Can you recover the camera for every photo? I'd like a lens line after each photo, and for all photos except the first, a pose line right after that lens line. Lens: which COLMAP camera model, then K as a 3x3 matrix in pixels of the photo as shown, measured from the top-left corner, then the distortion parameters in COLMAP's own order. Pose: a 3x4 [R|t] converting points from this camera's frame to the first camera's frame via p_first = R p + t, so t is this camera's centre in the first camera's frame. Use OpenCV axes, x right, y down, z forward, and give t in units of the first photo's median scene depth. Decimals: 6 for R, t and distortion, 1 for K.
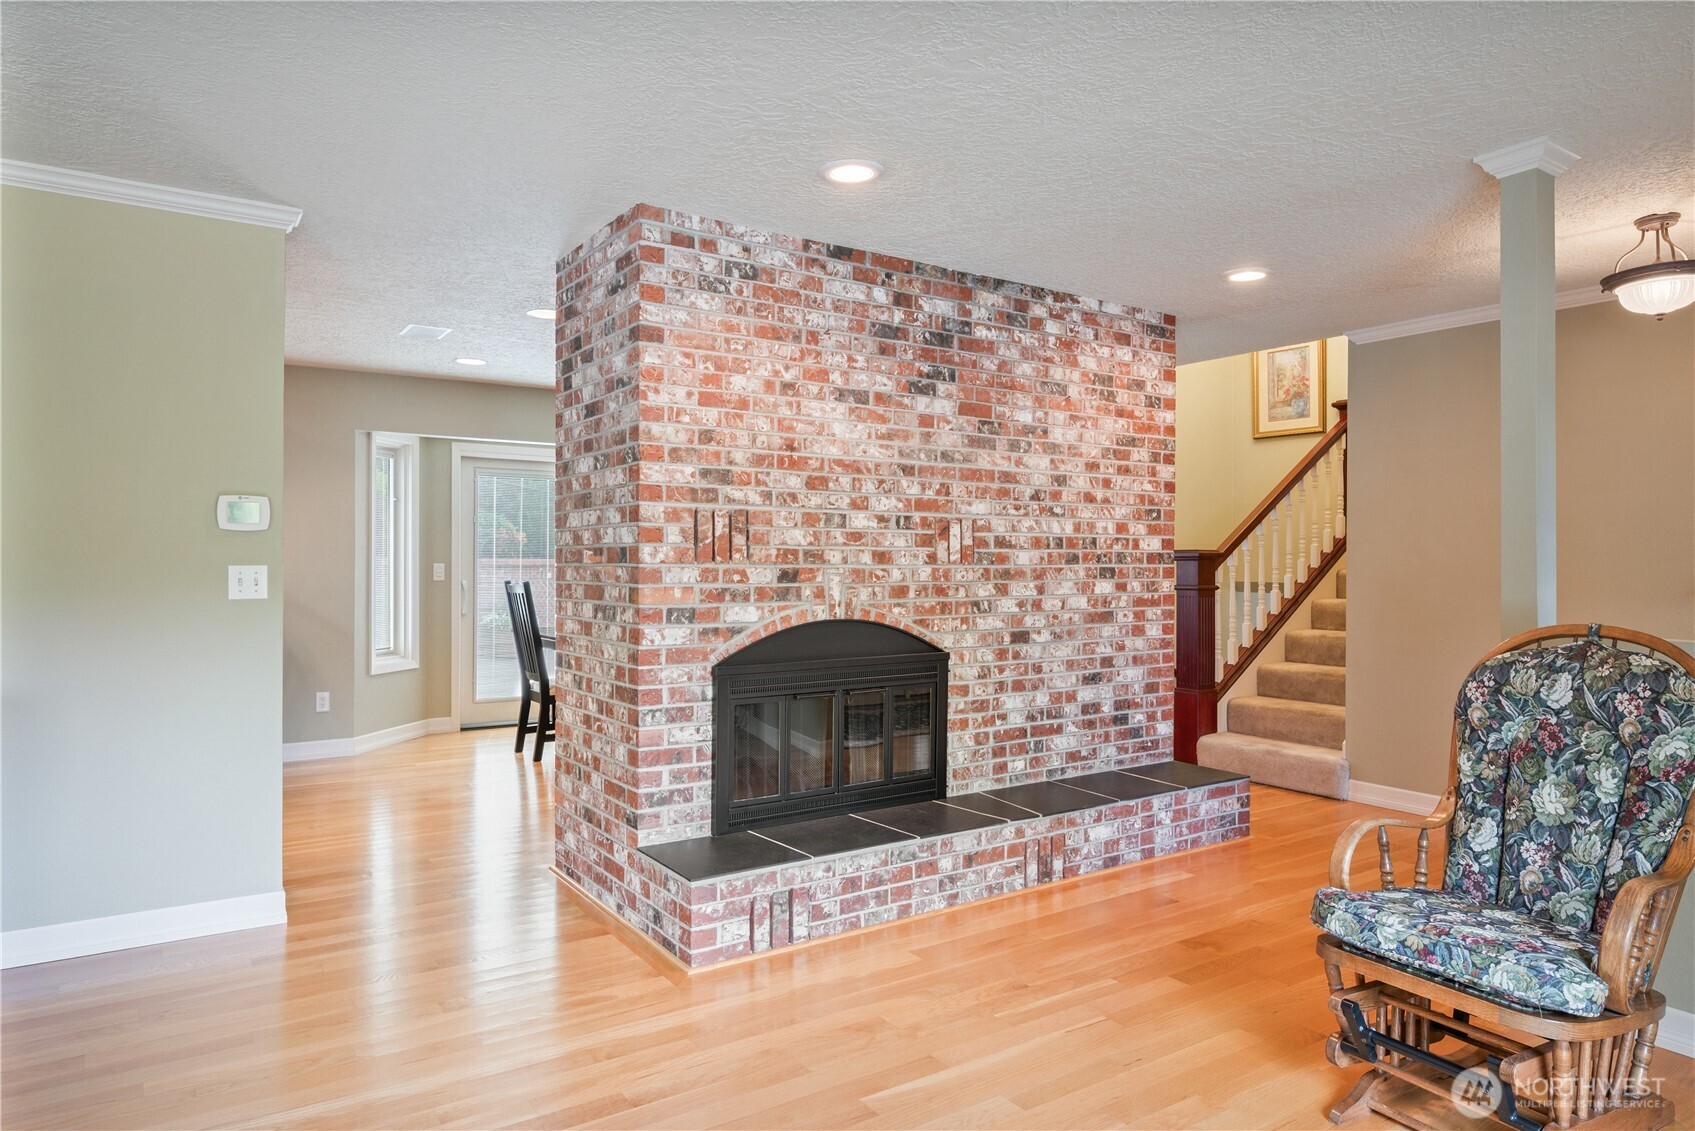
lens RADIAL K [[1059.0, 0, 853.1], [0, 1059.0, 563.0], [0, 0, 1]] dist [0.000666, -0.000126]
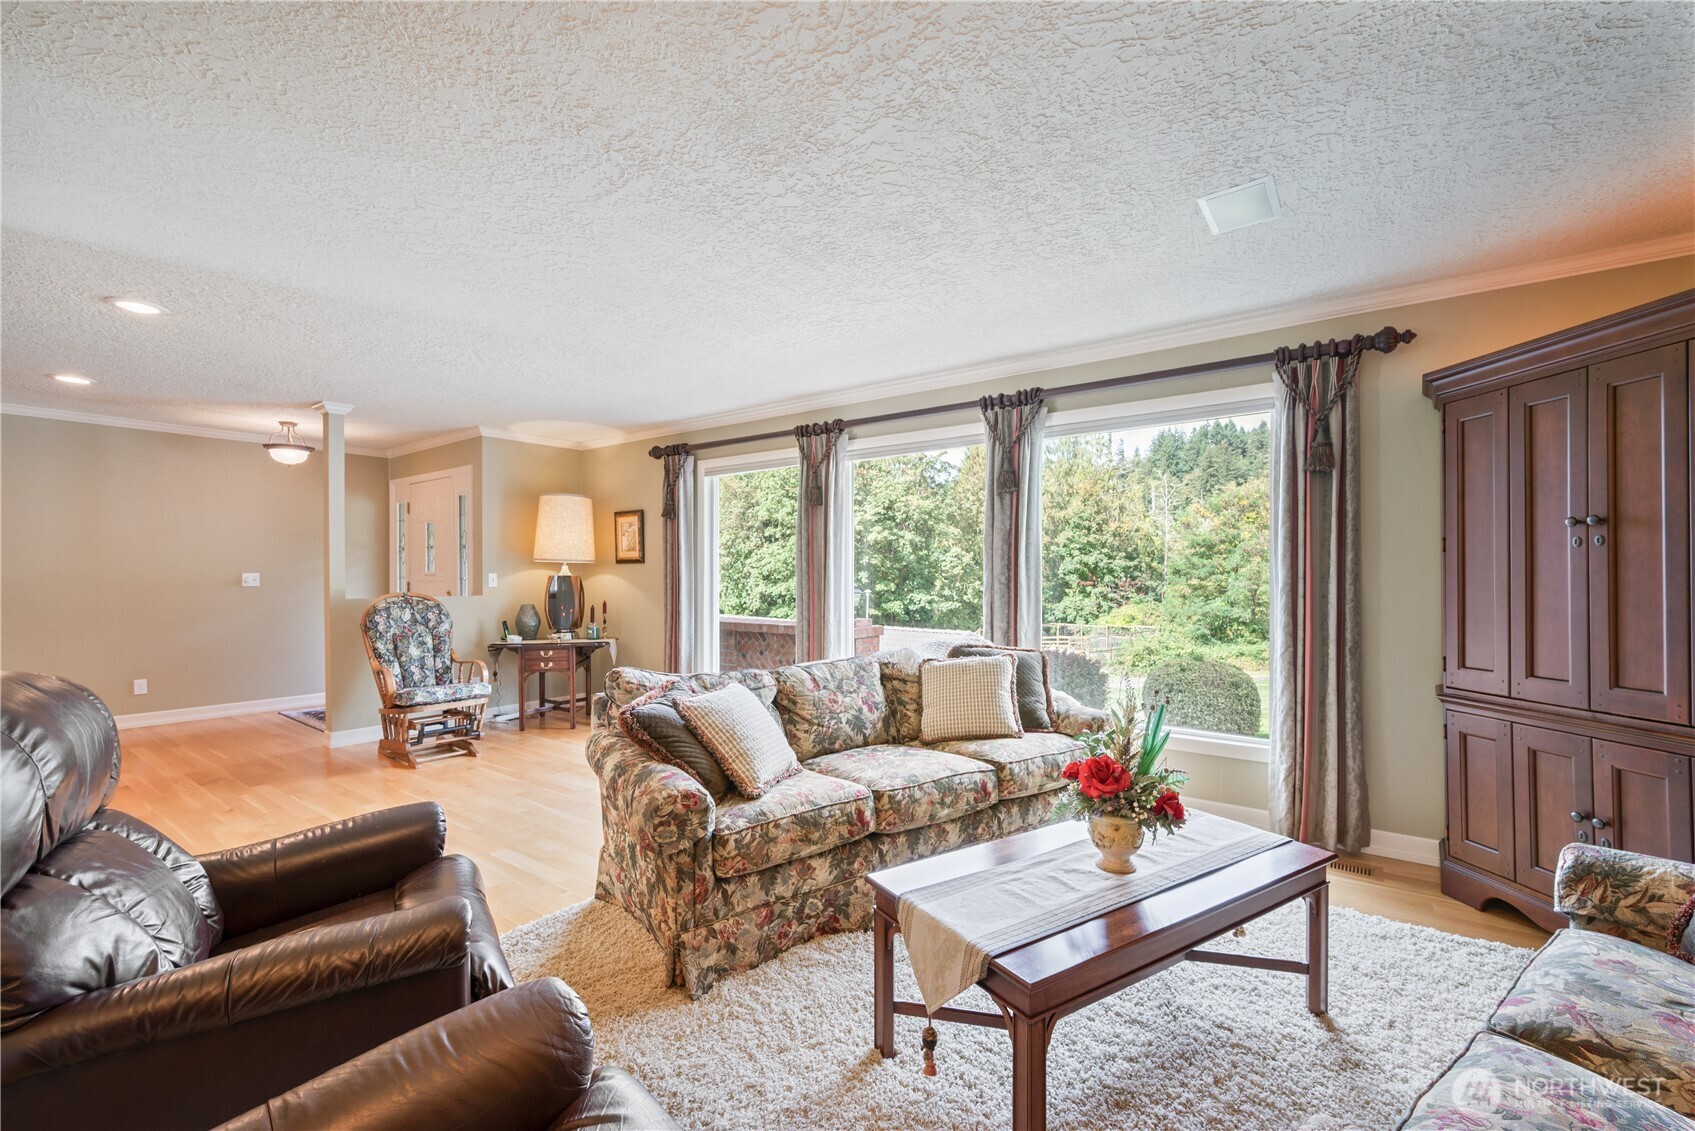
lens RADIAL K [[709.8, 0, 842.9], [0, 709.8, 573.6], [0, 0, 1]] dist [-0.001270, 0.000663]
pose [[-0.348694, -0.007269, 0.937209, -1.117495], [-0.001055, 0.999972, 0.007363, -0.006753], [-0.937236, 0.001578, -0.348692, 0.385640]]
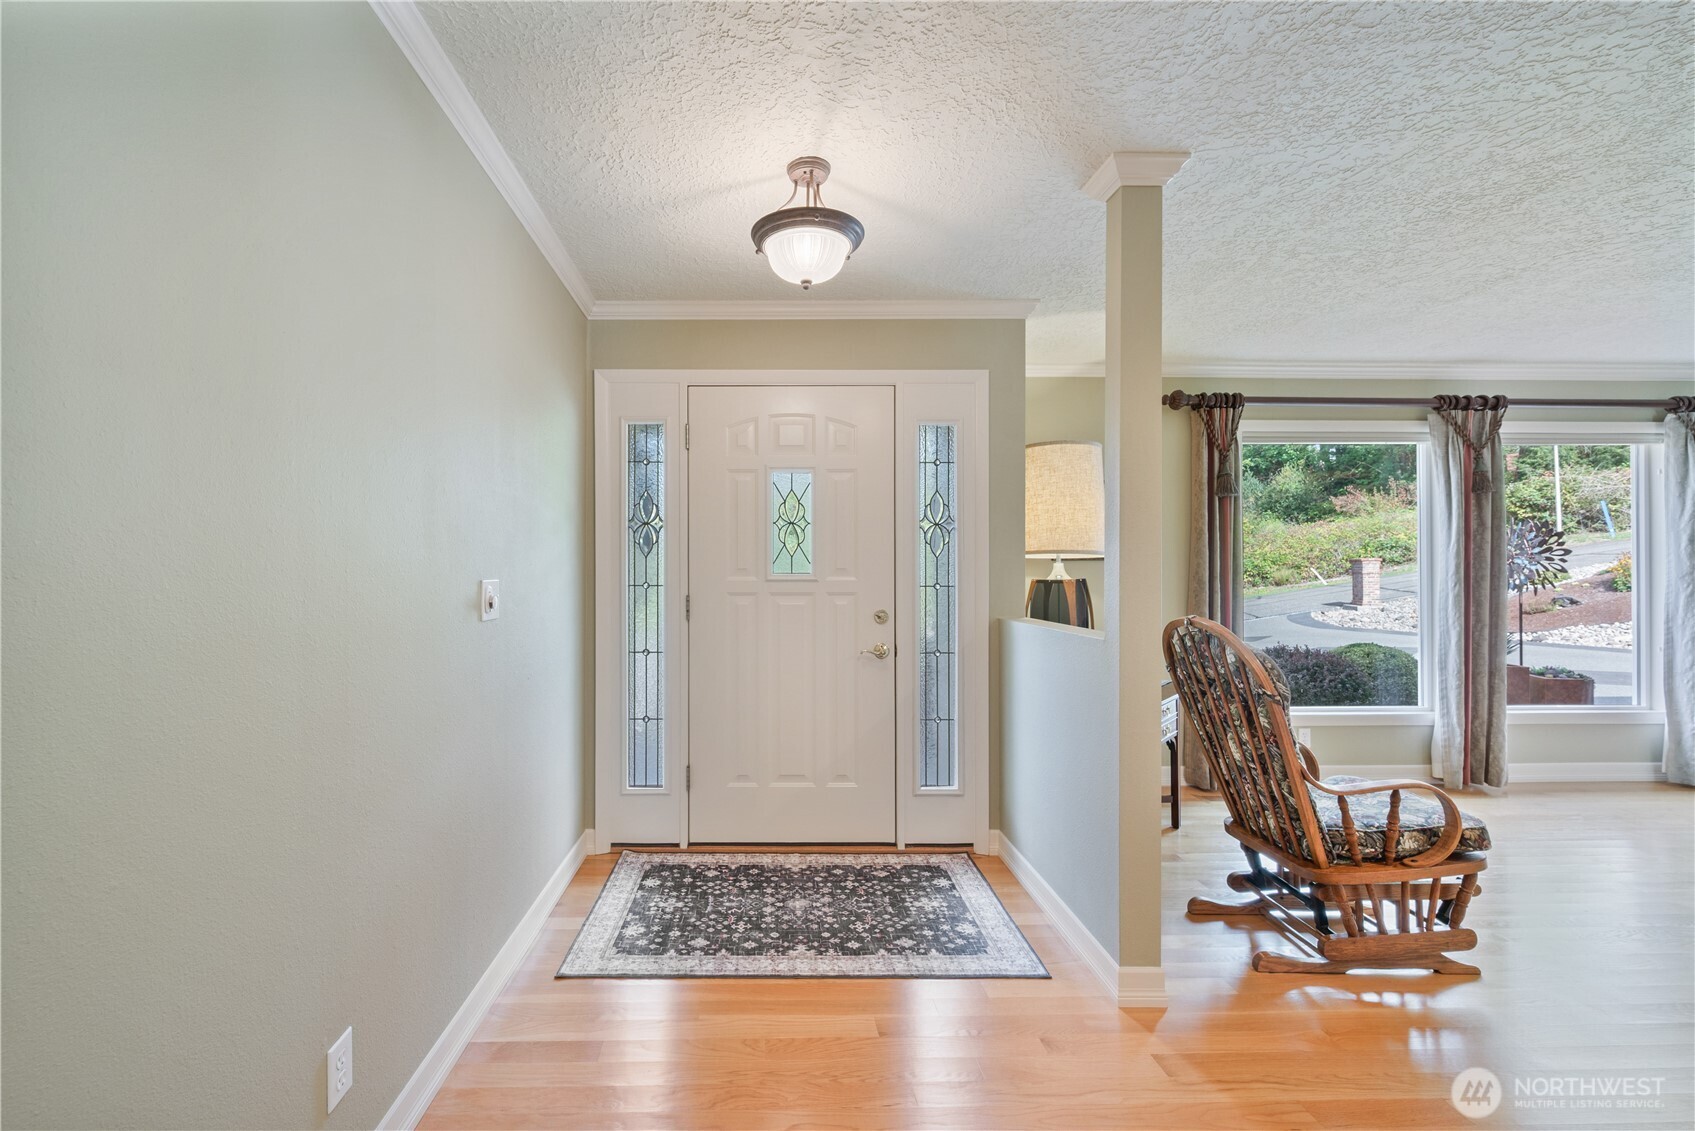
lens RADIAL K [[667.5, 0, 794.8], [0, 667.5, 567.1], [0, 0, 1]] dist [-0.011724, 0.000483]
pose [[-0.834258, -0.000998, 0.551374, 0.474779], [-0.003327, 0.999989, -0.003223, -0.001847], [-0.551365, -0.004523, -0.834252, 1.423589]]
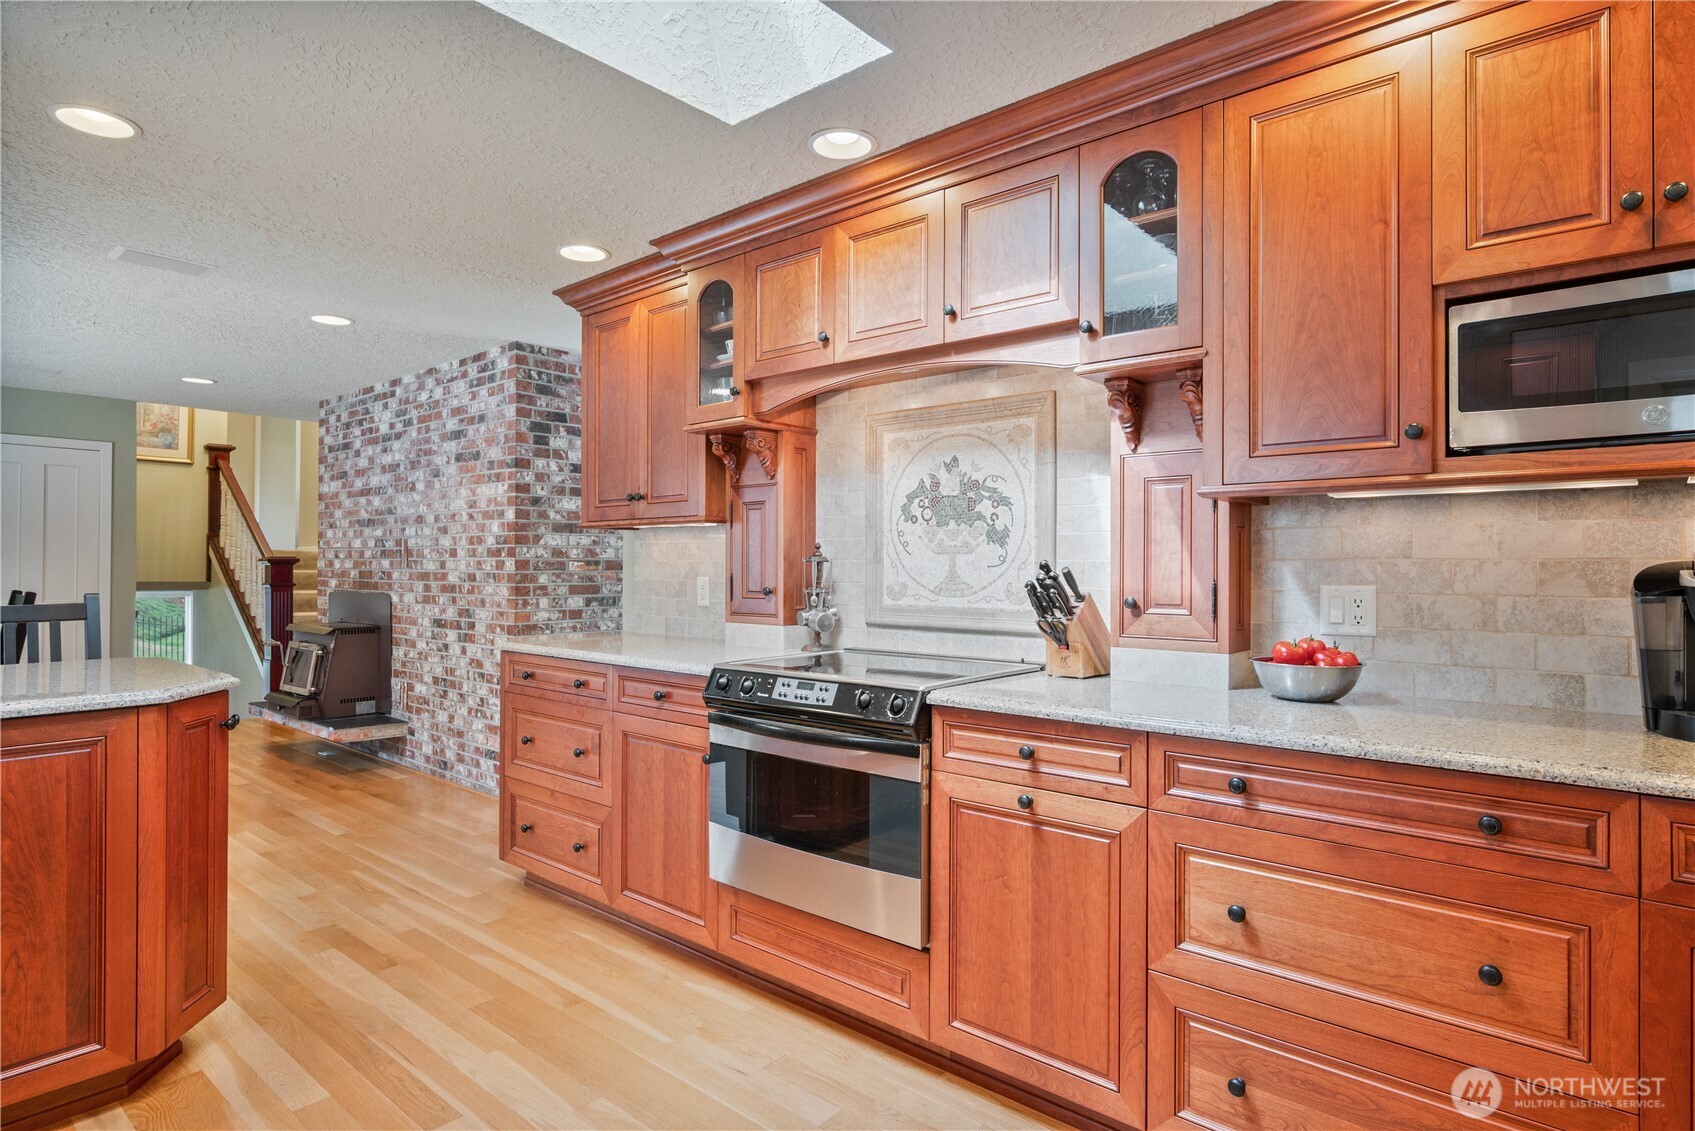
lens RADIAL K [[913.1, 0, 852.8], [0, 913.1, 568.9], [0, 0, 1]] dist [0.007808, 0.000701]
pose [[-0.271387, -0.005635, 0.962454, -1.721706], [-0.007637, 0.999964, 0.003701, -0.010735], [-0.962440, -0.006346, -0.271420, 1.049958]]
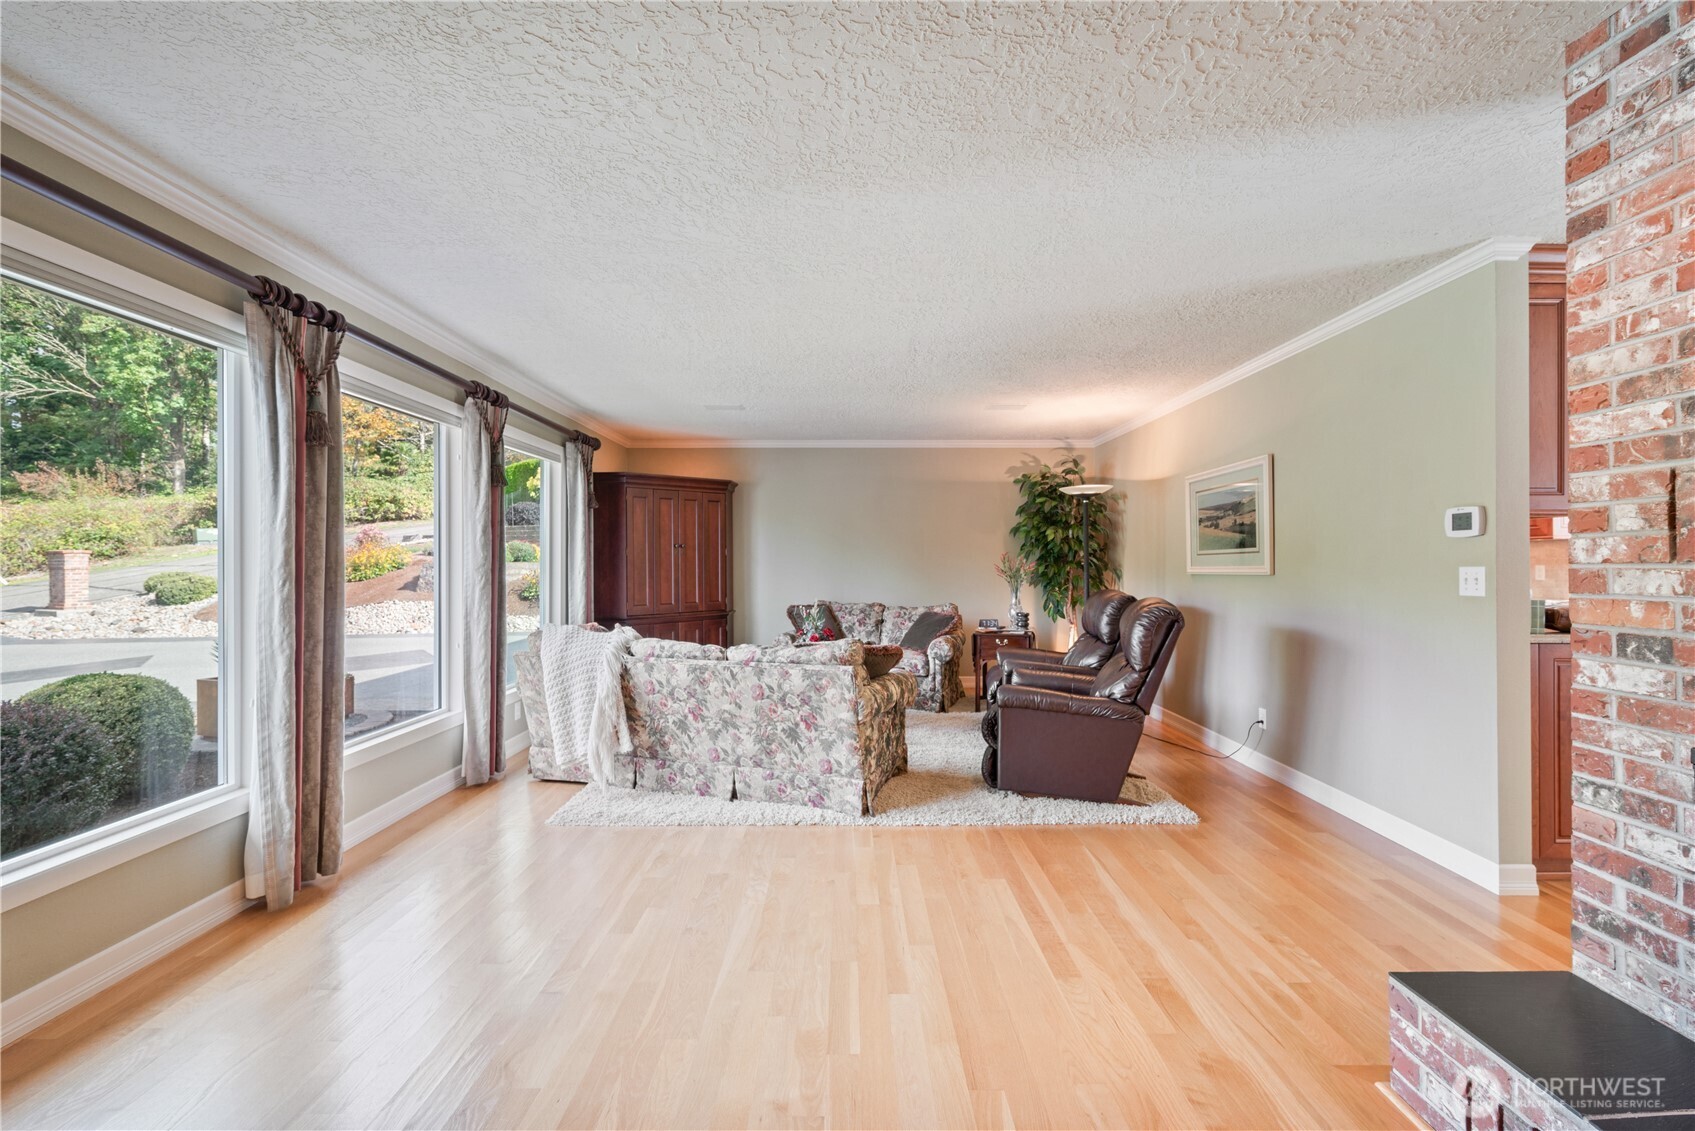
lens RADIAL K [[709.8, 0, 842.8], [0, 709.8, 561.1], [0, 0, 1]] dist [-0.001270, 0.000663]
pose [[-0.573823, -0.006653, -0.818952, 0.440139], [-0.000221, 0.999968, -0.007970, 0.002665], [0.818979, -0.004392, -0.573806, 0.850846]]
